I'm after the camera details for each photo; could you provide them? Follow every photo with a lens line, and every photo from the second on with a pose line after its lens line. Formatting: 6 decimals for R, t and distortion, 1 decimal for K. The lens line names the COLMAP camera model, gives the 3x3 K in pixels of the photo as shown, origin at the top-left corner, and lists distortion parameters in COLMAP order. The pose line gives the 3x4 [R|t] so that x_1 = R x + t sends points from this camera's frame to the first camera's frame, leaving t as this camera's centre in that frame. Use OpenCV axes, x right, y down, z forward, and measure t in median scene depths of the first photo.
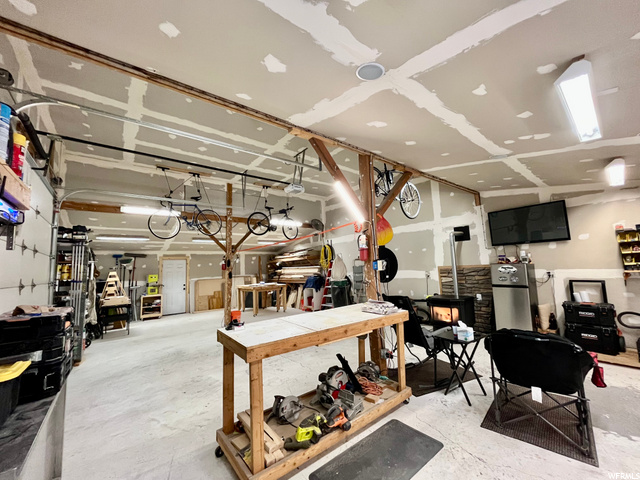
lens RADIAL K [[258.4, 0, 319.9], [0, 258.4, 240.0], [0, 0, 1]] dist [-0.007412, 0.000749]
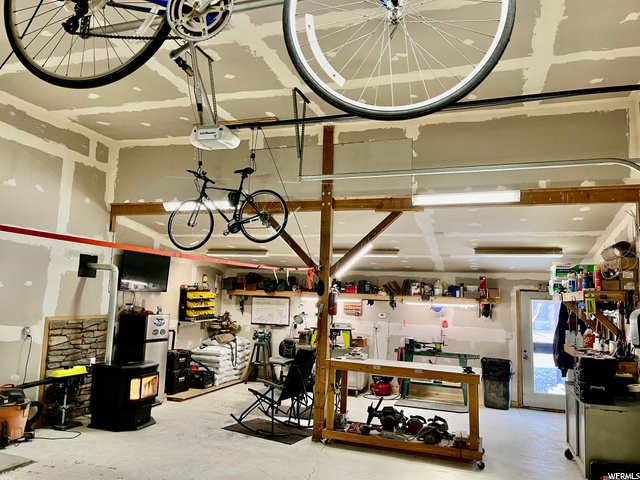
lens RADIAL K [[481.8, 0, 319.6], [0, 481.8, 240.2], [0, 0, 1]] dist [-0.002407, -0.001437]
pose [[-0.543428, 0.121280, 0.830649, -0.740859], [-0.100471, 0.972999, -0.207794, 0.100702], [-0.833422, -0.196377, -0.516570, 1.105913]]
